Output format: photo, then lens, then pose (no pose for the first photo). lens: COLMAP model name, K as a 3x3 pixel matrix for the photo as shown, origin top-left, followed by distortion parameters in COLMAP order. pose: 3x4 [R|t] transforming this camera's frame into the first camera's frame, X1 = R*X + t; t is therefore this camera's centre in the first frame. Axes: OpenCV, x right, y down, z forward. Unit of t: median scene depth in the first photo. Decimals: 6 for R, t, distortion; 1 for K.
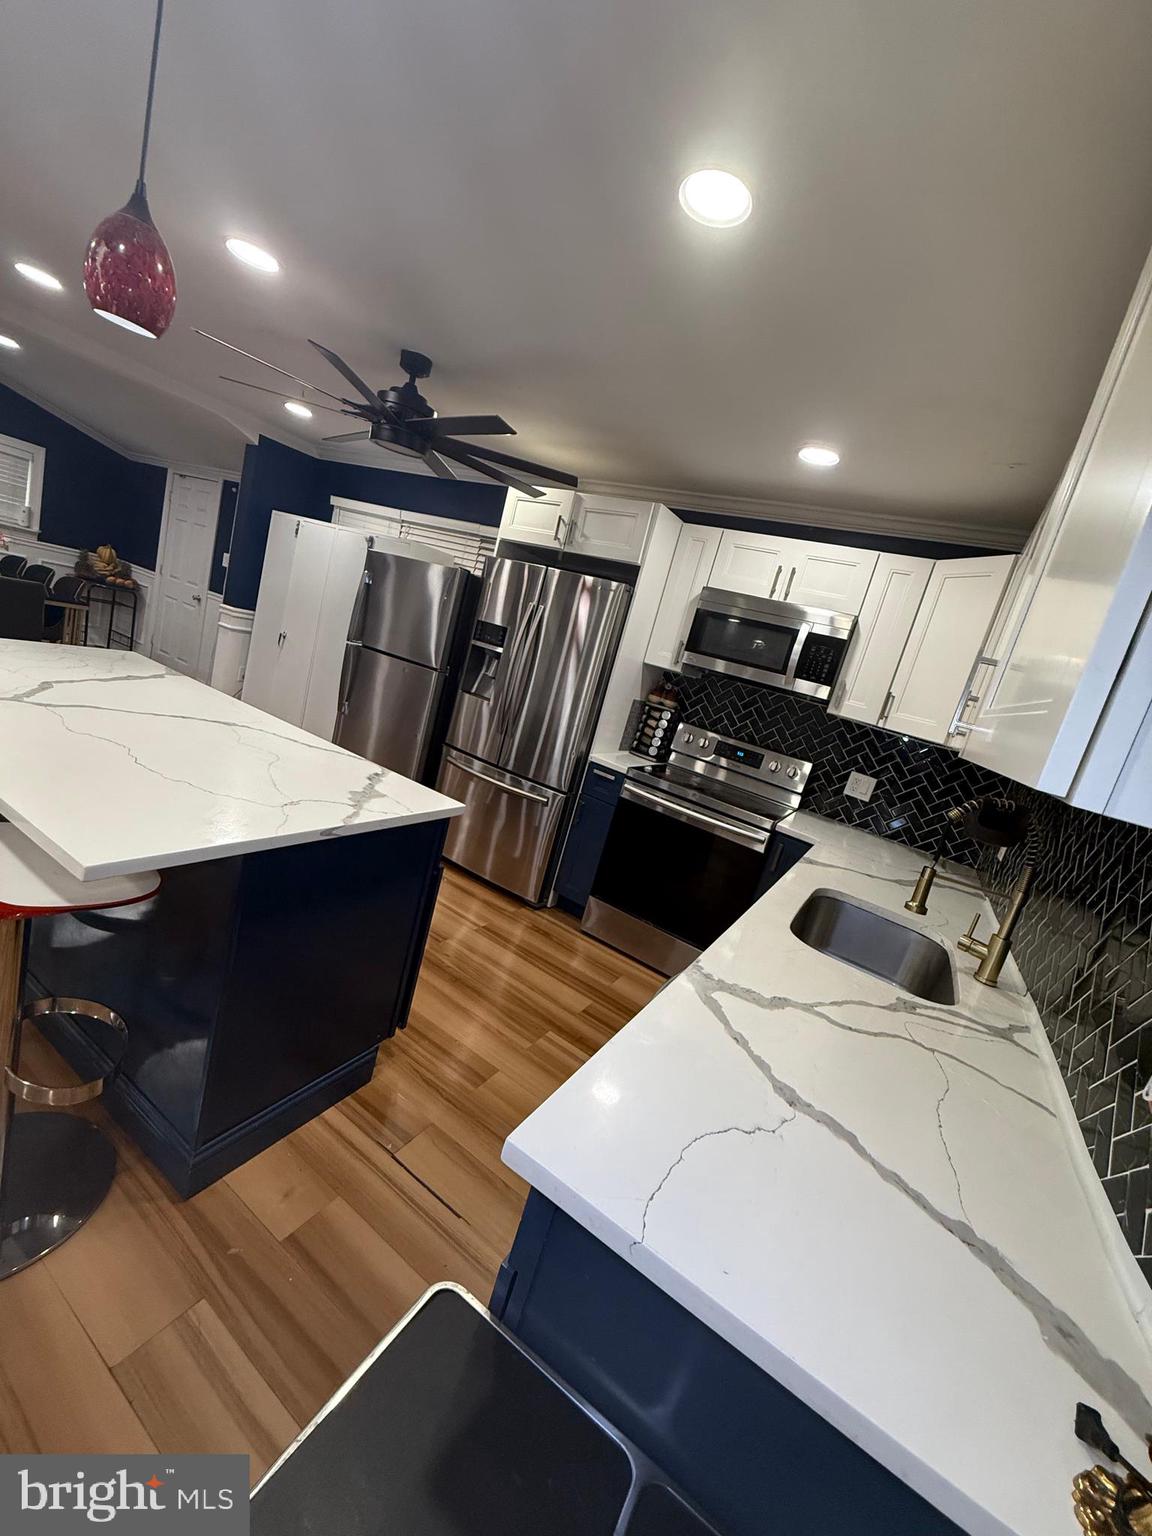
lens RADIAL K [[614.3, 0, 574.1], [0, 614.3, 765.1], [0, 0, 1]] dist [0.000766, 0.000010]
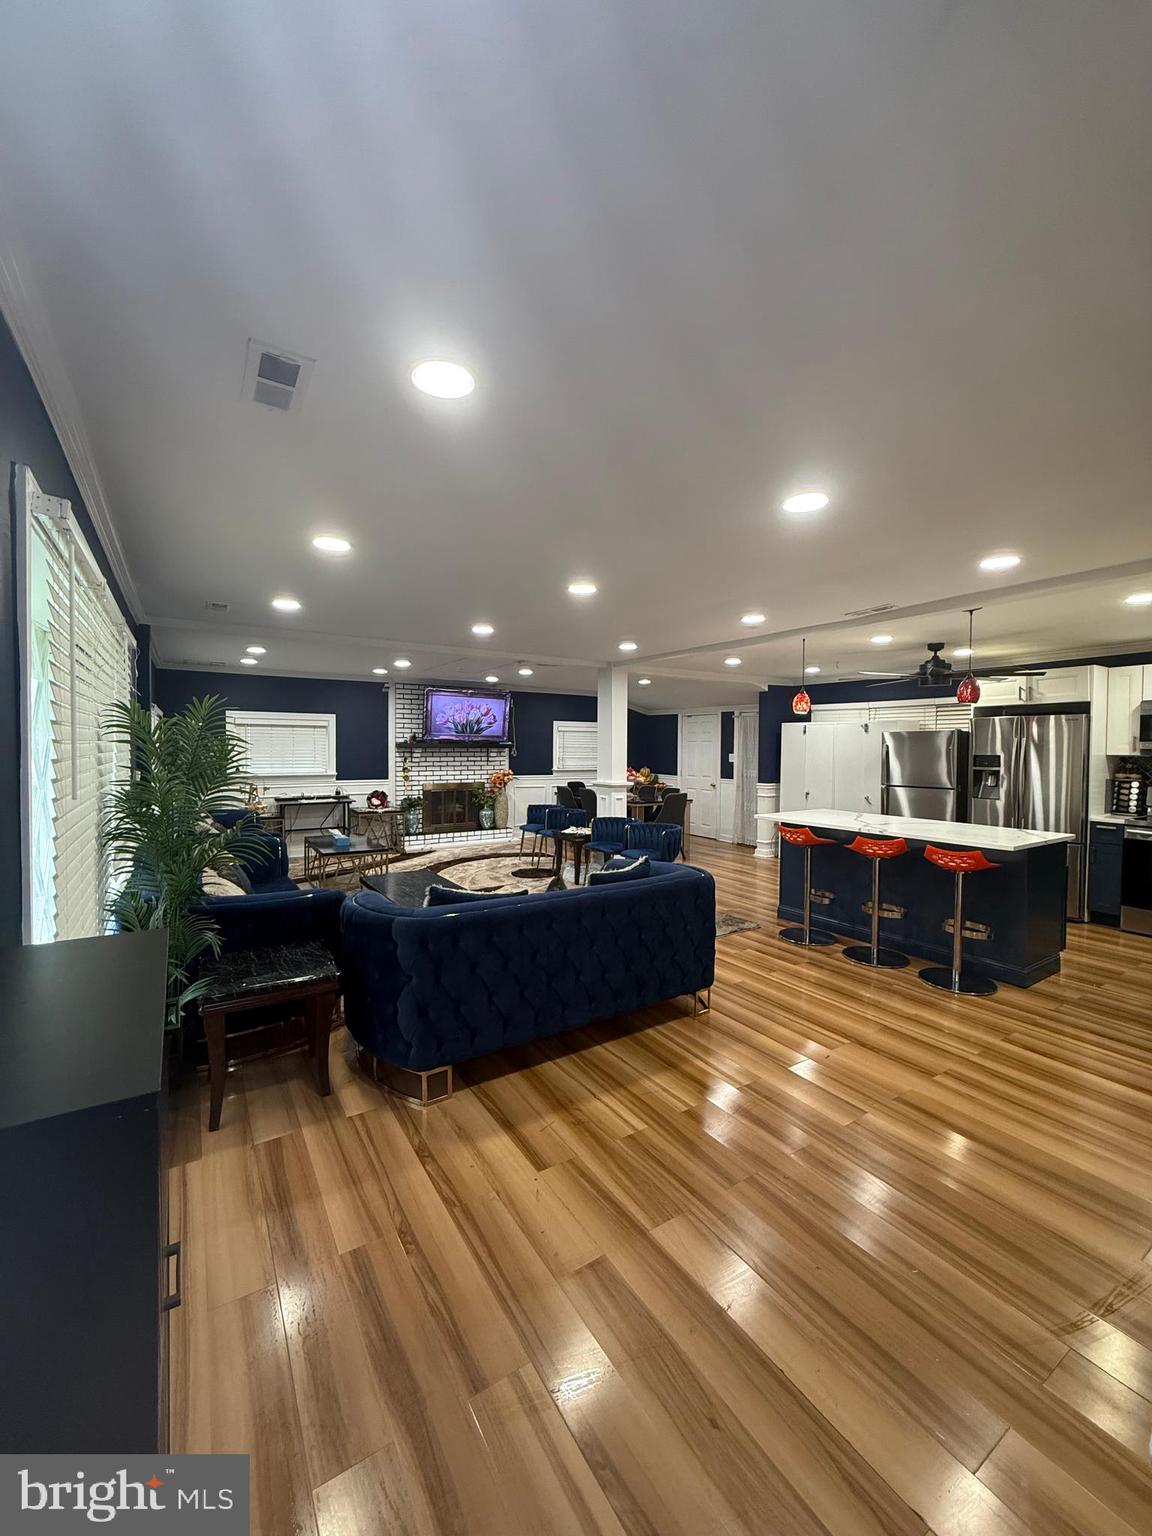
lens RADIAL K [[610.1, 0, 575.2], [0, 610.1, 761.7], [0, 0, 1]] dist [-0.000477, -0.000019]
pose [[0.868259, -0.240462, -0.433941, -0.403081], [0.130020, 0.954404, -0.268716, 0.094938], [0.478771, 0.176894, 0.859934, -1.017369]]
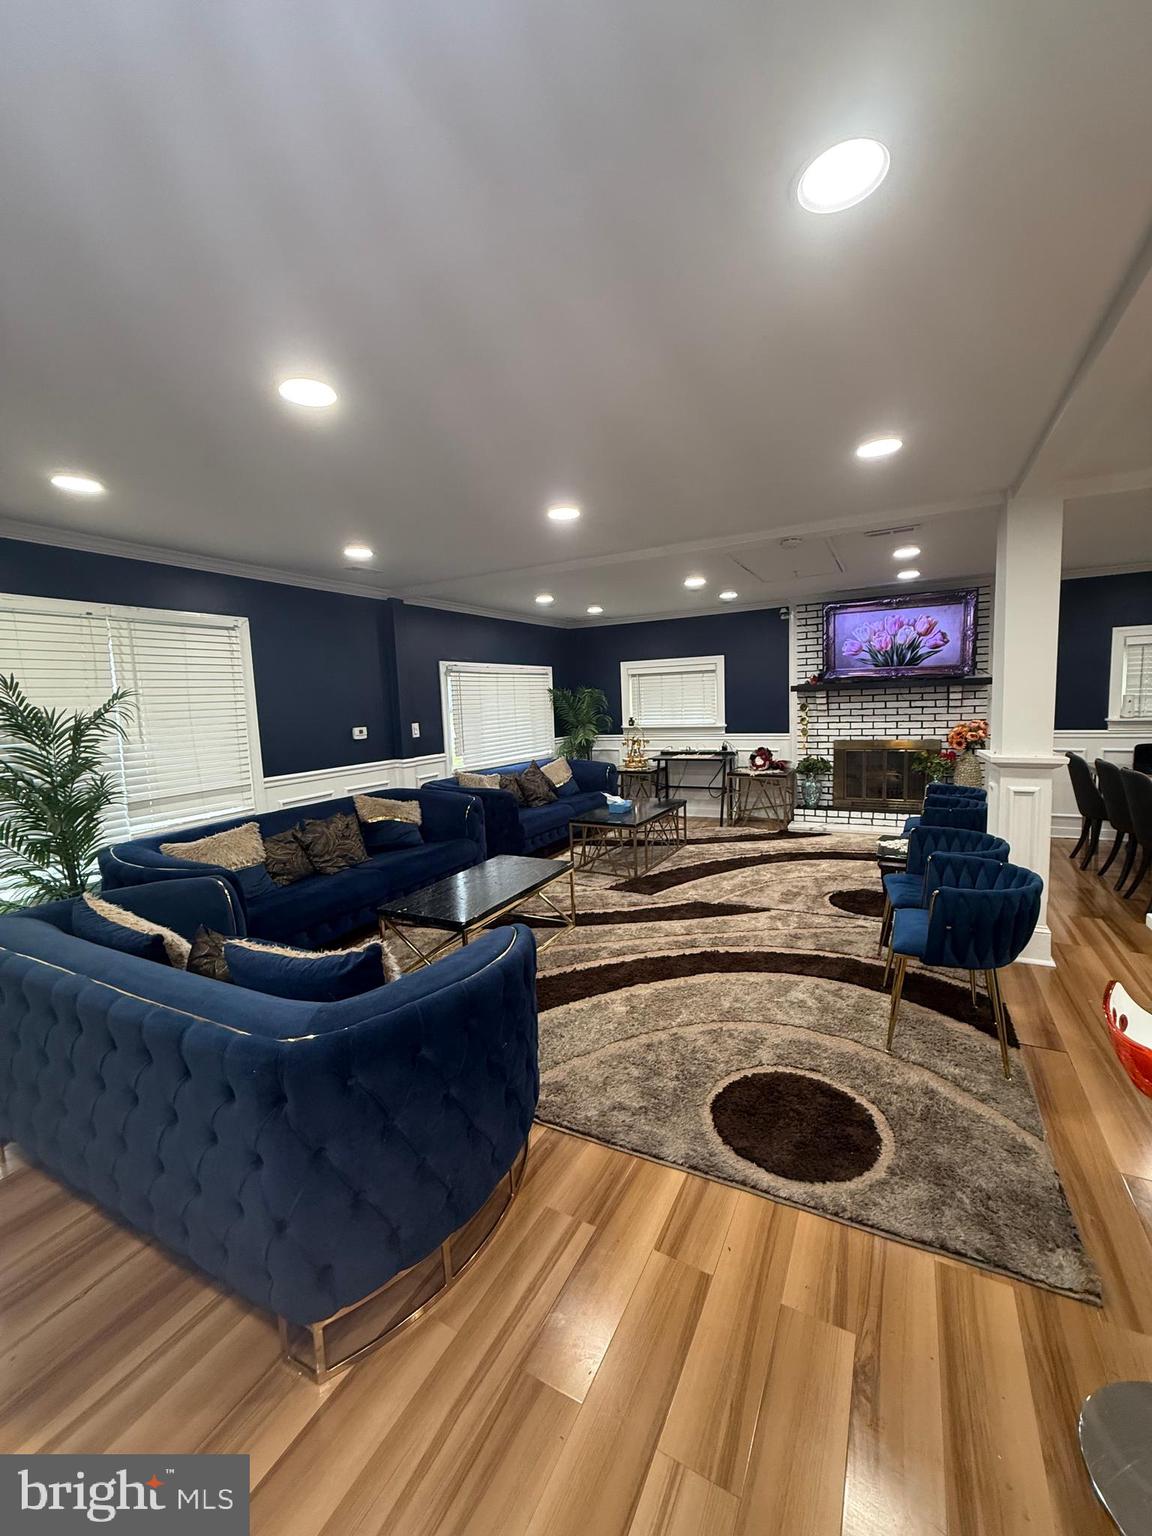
lens RADIAL K [[610.1, 0, 575.2], [0, 610.1, 761.7], [0, 0, 1]] dist [-0.000477, -0.000019]
pose [[0.035934, -0.158429, -0.986716, -0.287583], [-0.152151, 0.974976, -0.162085, -0.106173], [0.987704, 0.155954, 0.010929, 0.134703]]
